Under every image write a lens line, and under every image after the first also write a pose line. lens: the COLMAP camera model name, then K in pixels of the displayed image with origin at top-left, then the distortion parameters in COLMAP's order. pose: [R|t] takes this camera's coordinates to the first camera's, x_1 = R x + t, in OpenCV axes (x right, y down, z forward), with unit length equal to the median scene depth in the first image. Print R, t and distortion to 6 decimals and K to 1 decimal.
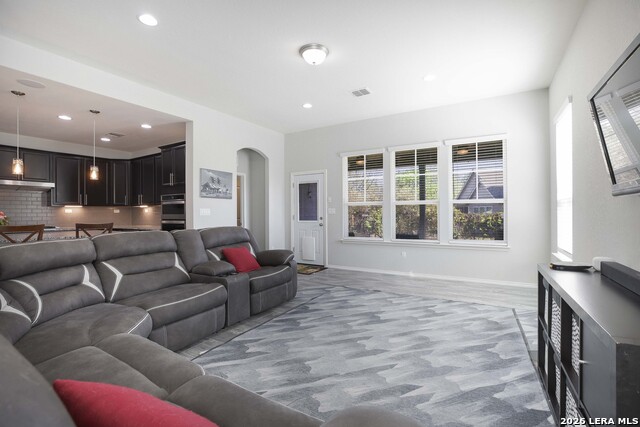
lens RADIAL K [[293.7, 0, 319.1], [0, 293.7, 216.2], [0, 0, 1]] dist [-0.028140, 0.005603]
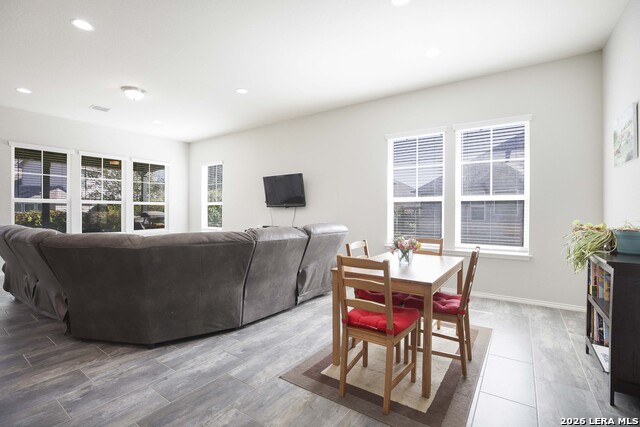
lens RADIAL K [[293.7, 0, 321.8], [0, 293.7, 213.0], [0, 0, 1]] dist [-0.028140, 0.005603]
pose [[0.055873, 0.001386, 0.998437, -1.268990], [0.005894, 0.999981, -0.001718, 0.006540], [-0.998420, 0.005981, 0.055864, 0.045880]]
